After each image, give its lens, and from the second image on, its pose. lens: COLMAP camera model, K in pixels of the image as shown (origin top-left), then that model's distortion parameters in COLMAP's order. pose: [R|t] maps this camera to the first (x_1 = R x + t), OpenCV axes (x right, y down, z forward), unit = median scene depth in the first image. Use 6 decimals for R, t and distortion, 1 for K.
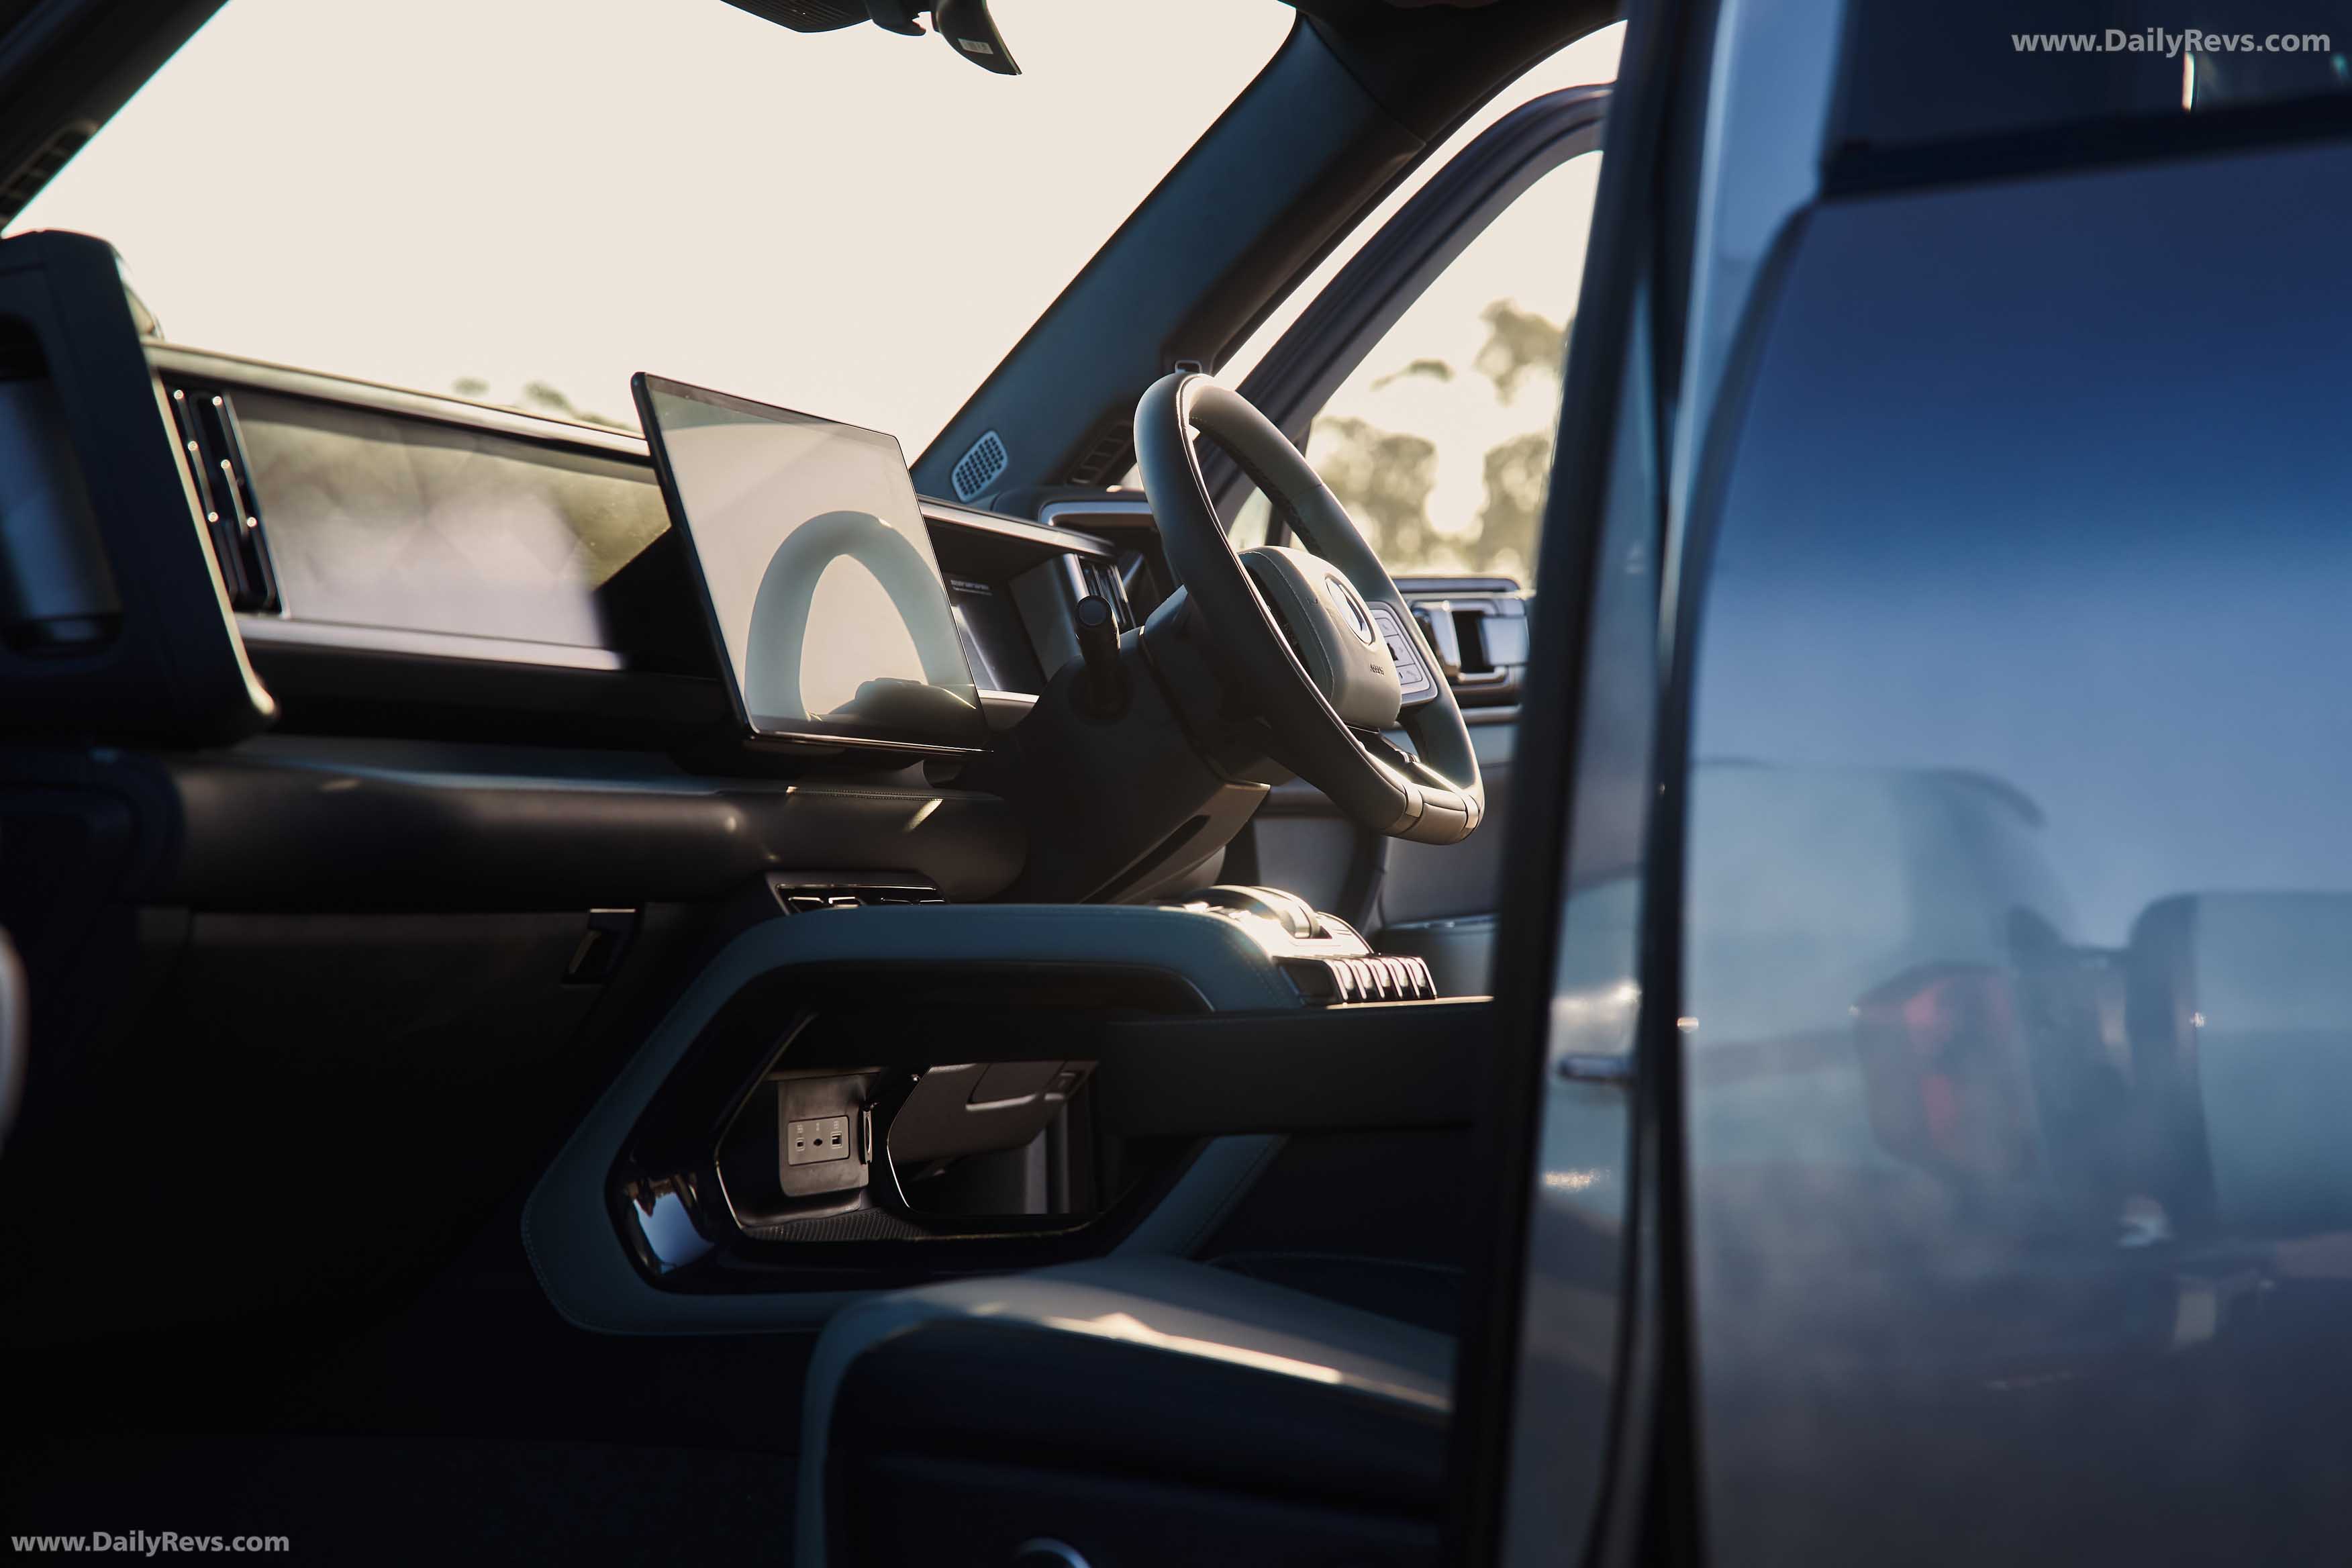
lens RADIAL K [[4381.5, 0, 1176.0], [0, 4381.5, 784.0], [0, 0, 1]] dist [0.291221, 0.358825]
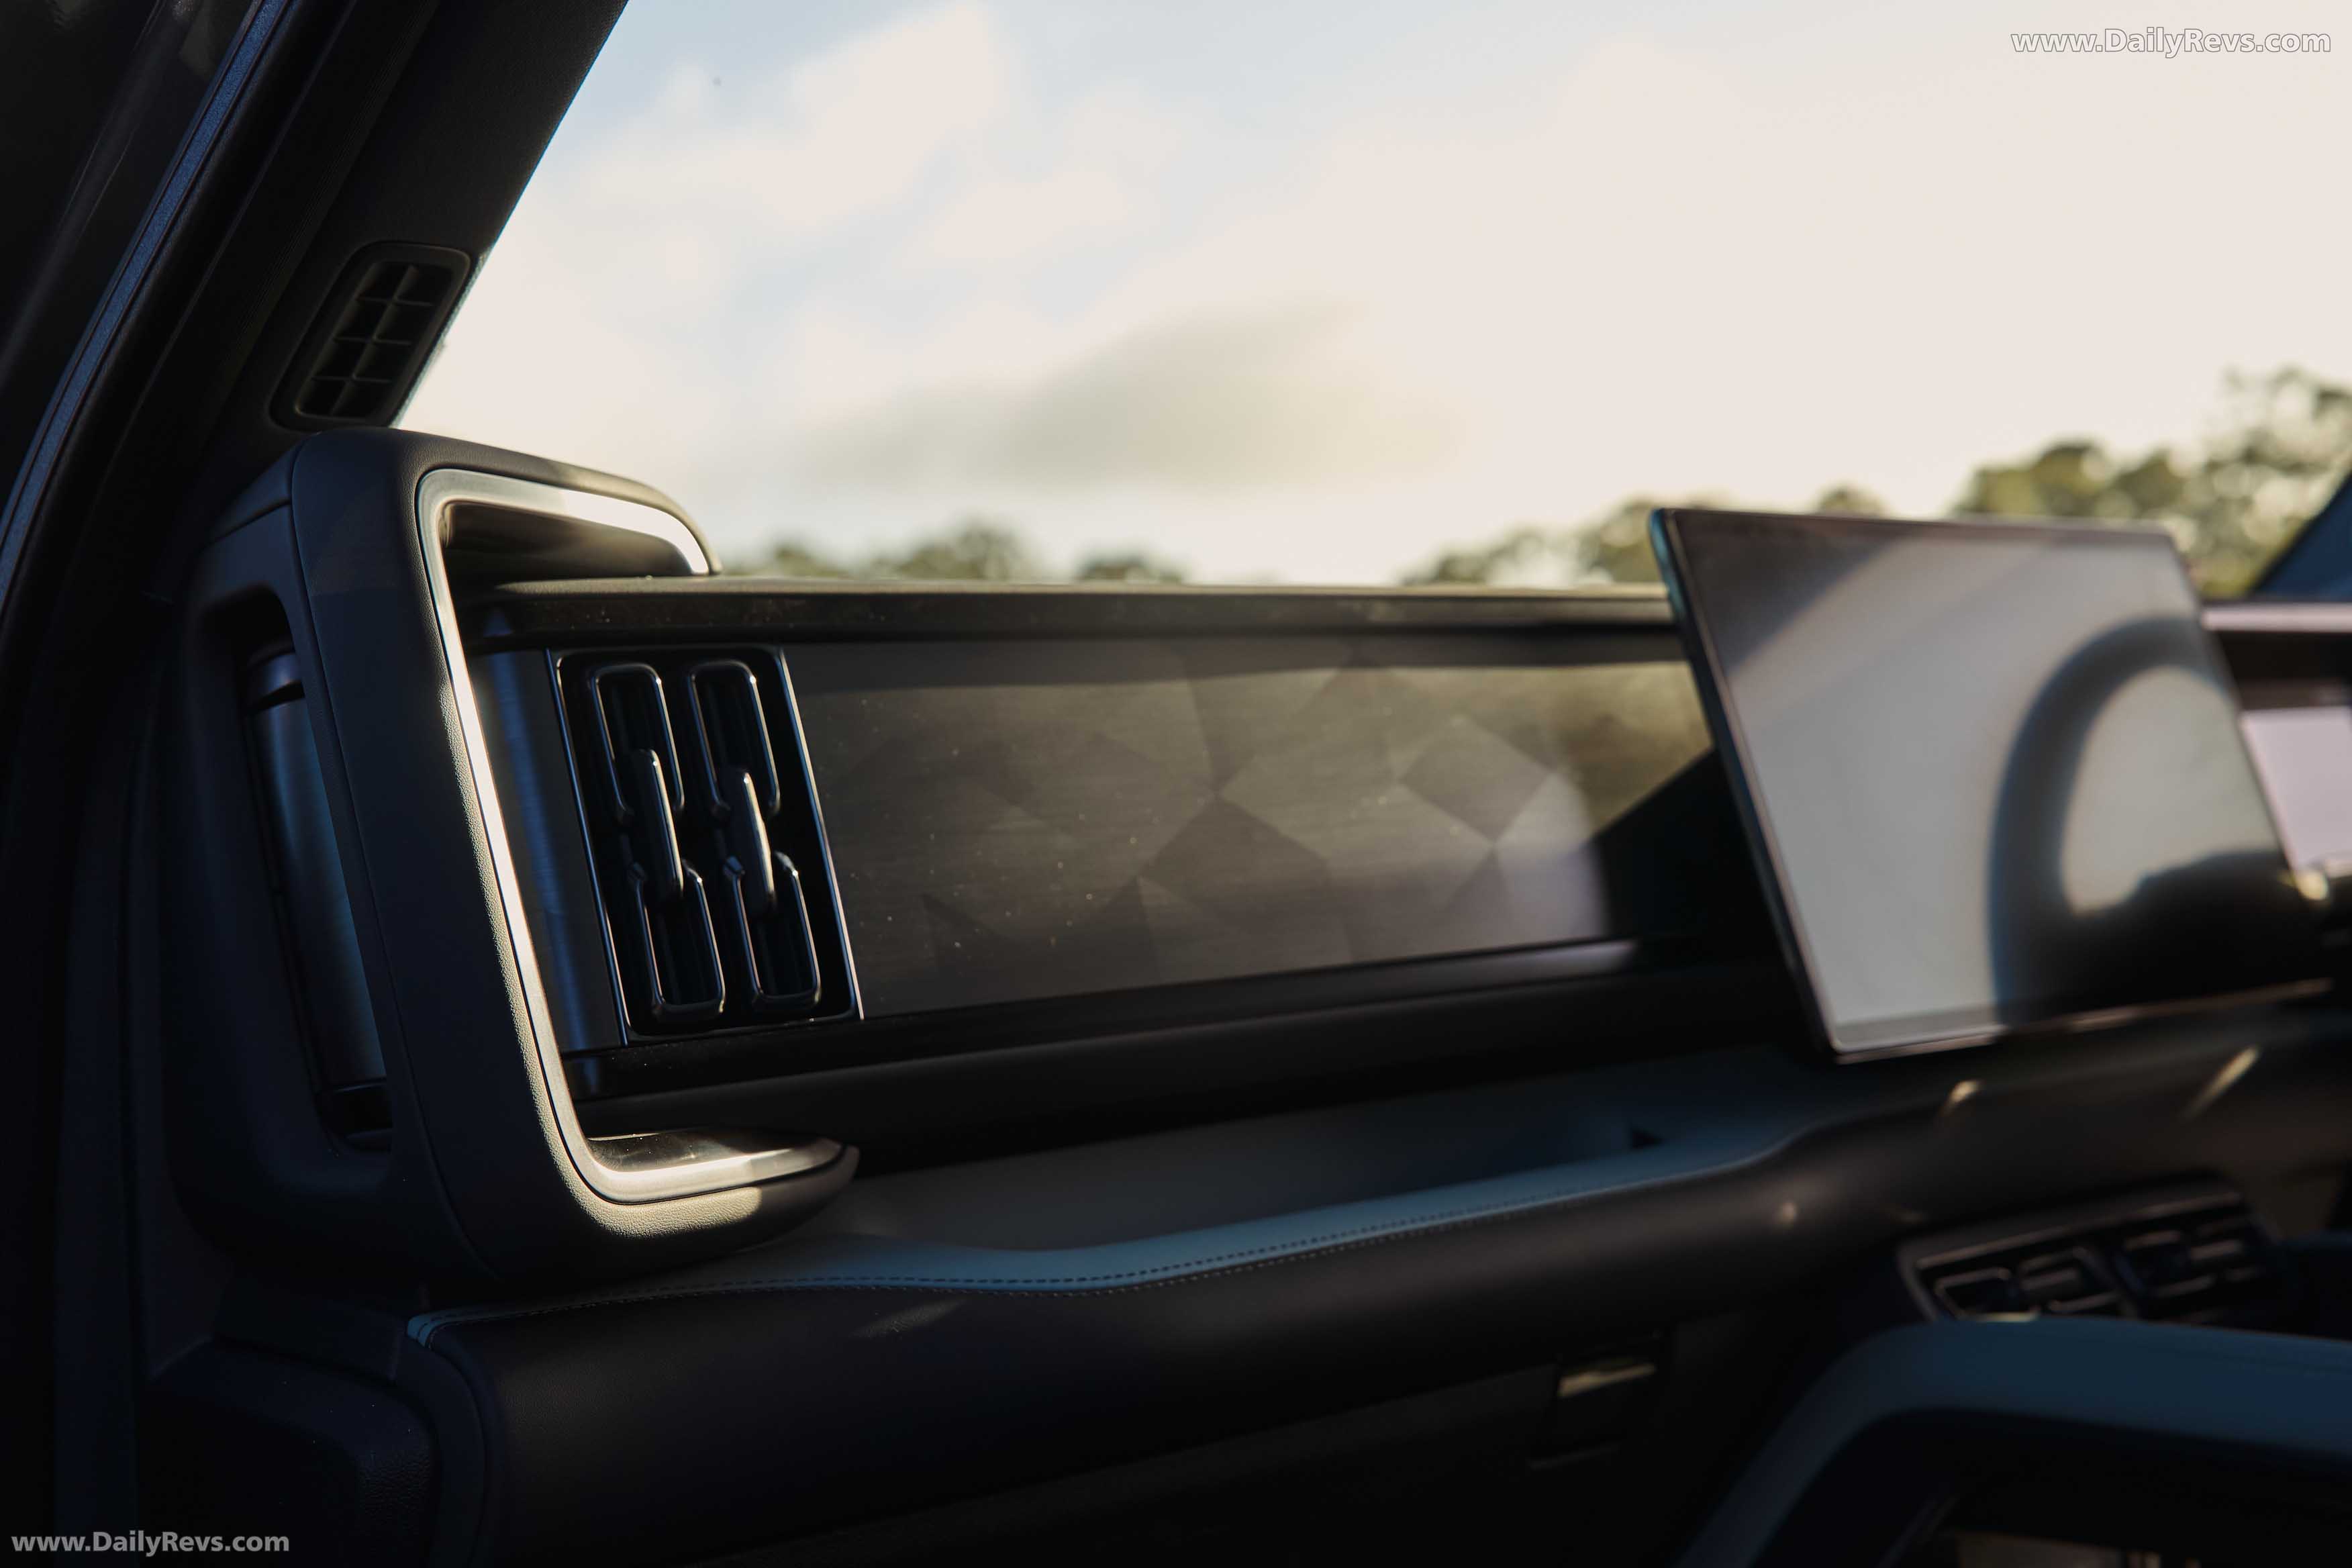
lens RADIAL K [[3038.9, 0, 1175.4], [0, 3038.9, 807.3], [0, 0, 1]] dist [0.117915, -0.056643]
pose [[0.883762, -0.029482, -0.467007, 0.025528], [0.048818, 0.998376, 0.029355, -0.059700], [0.465384, -0.048741, 0.883766, 0.510295]]
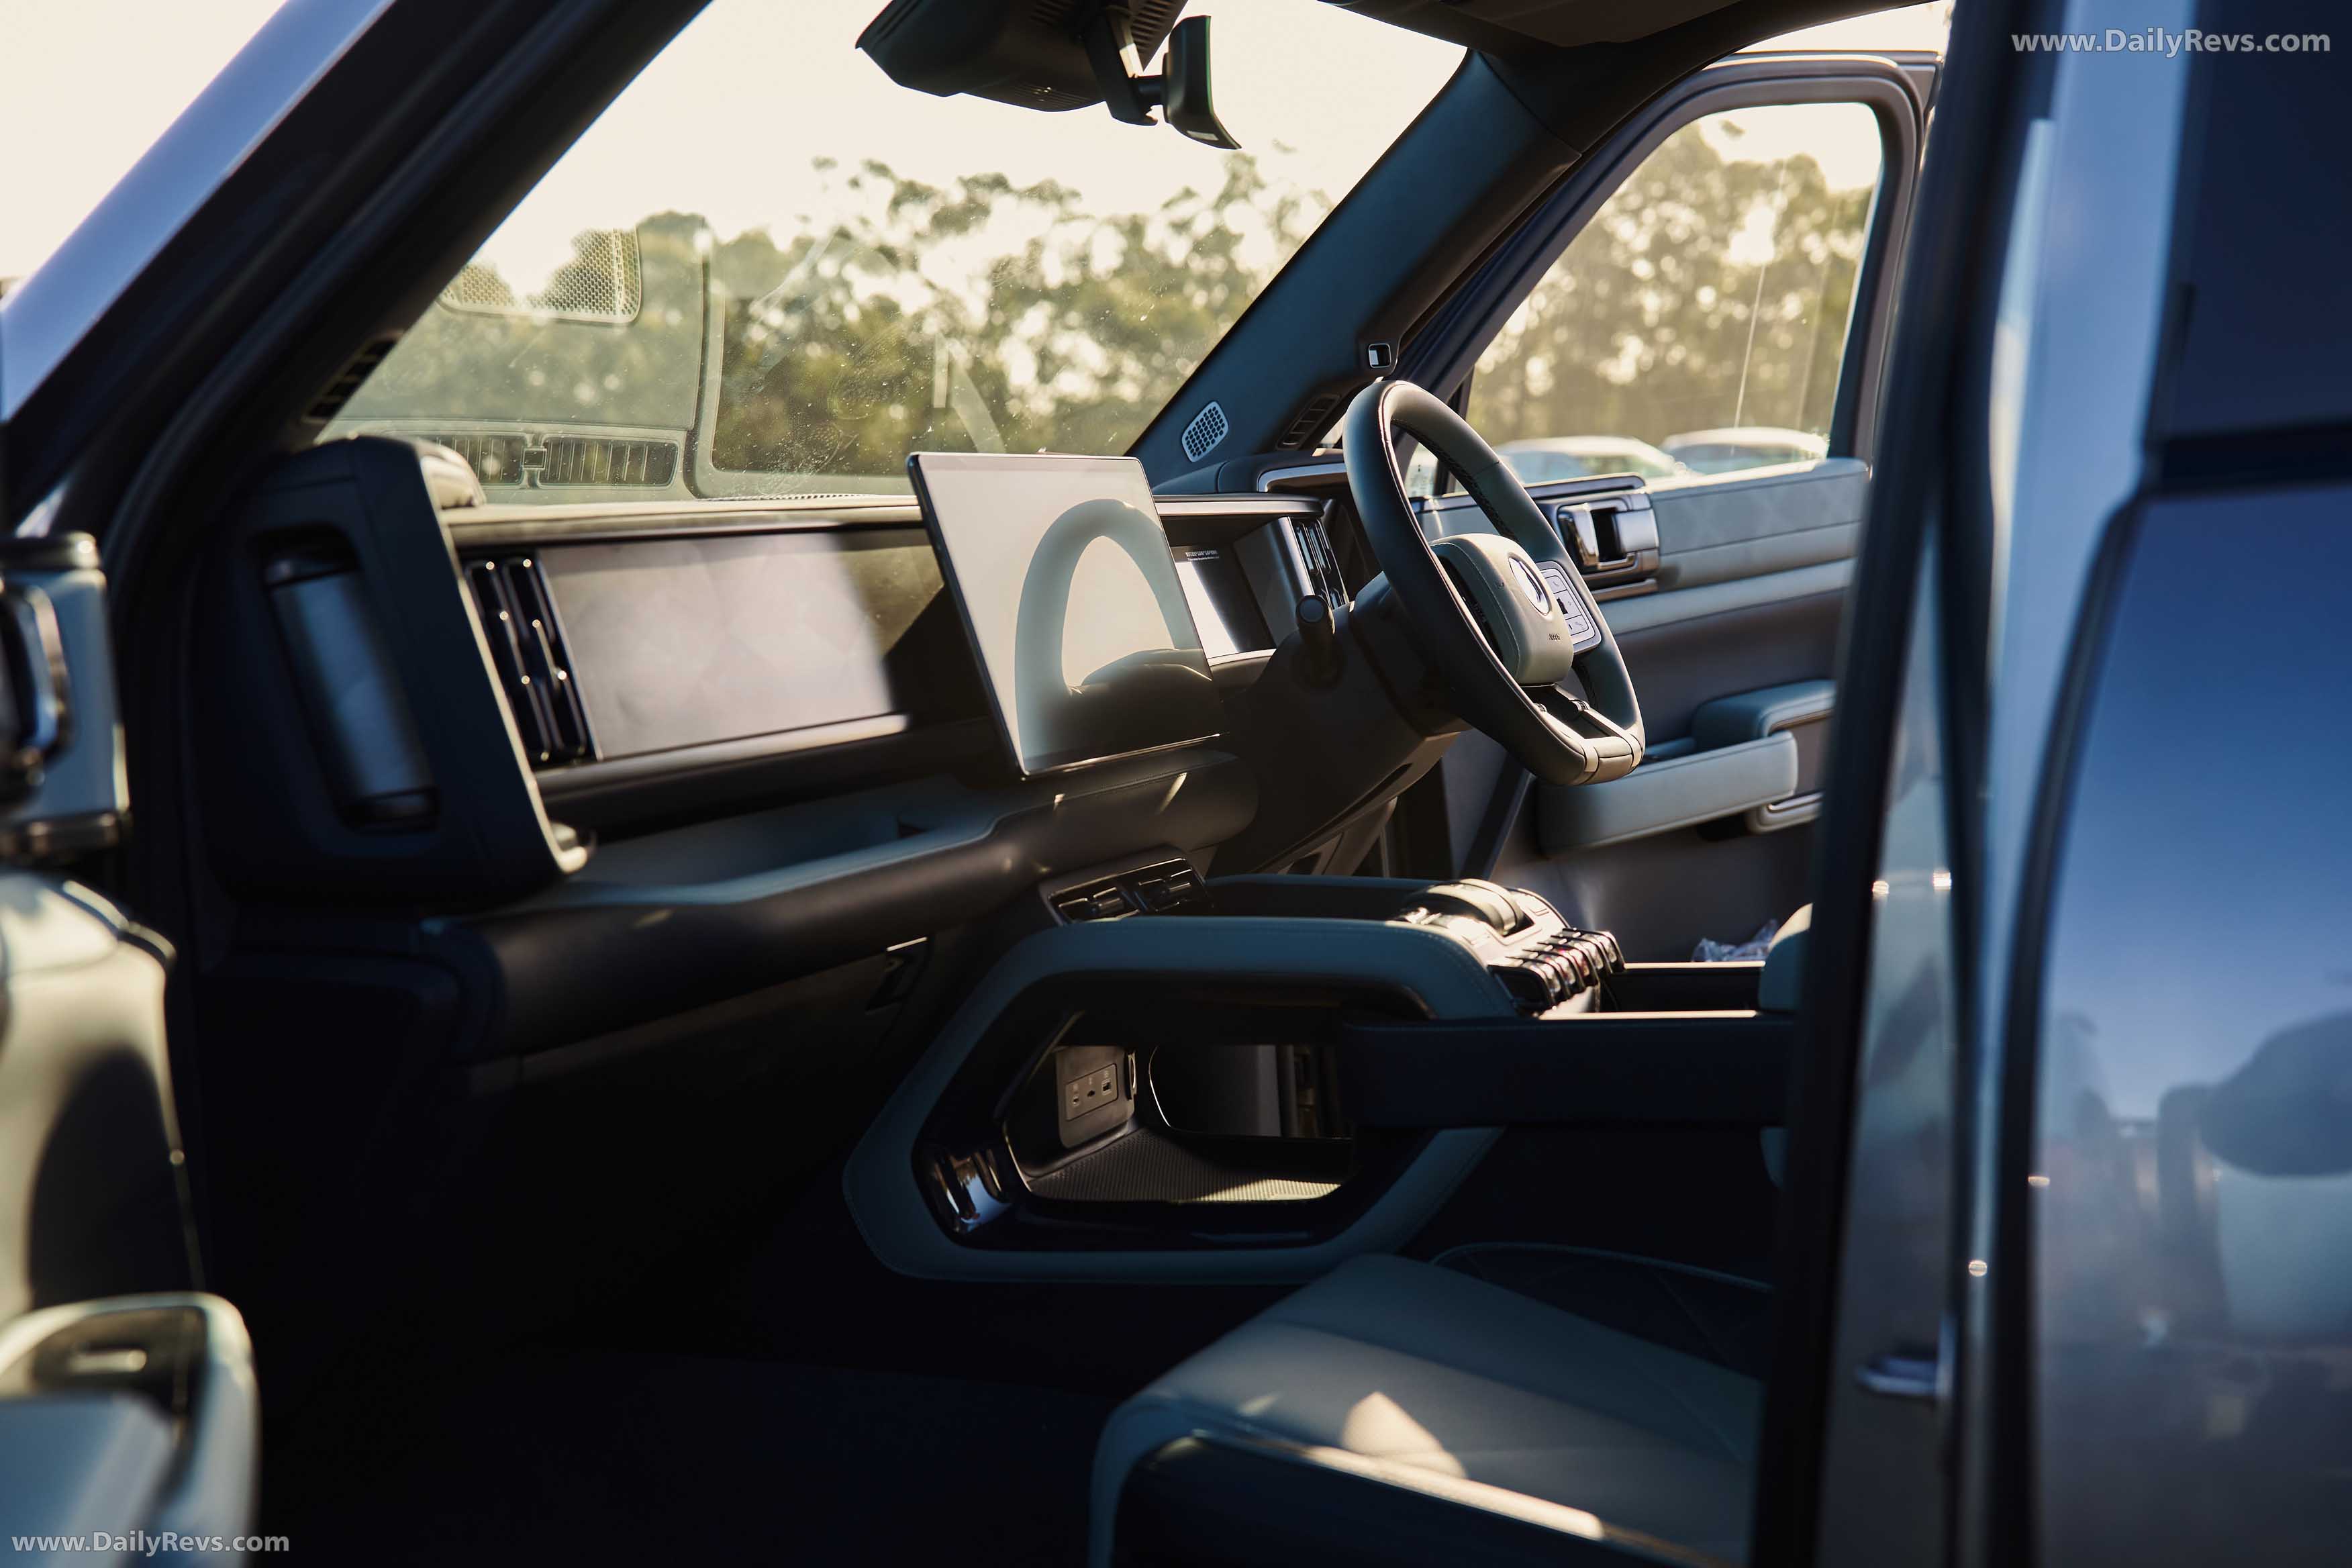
lens RADIAL K [[3038.9, 0, 1175.4], [0, 3038.9, 807.3], [0, 0, 1]] dist [0.117915, -0.056643]
pose [[0.998469, -0.021465, -0.050977, -0.015673], [0.027426, 0.992482, 0.119280, -0.087355], [0.048033, -0.120495, 0.991551, 0.202634]]
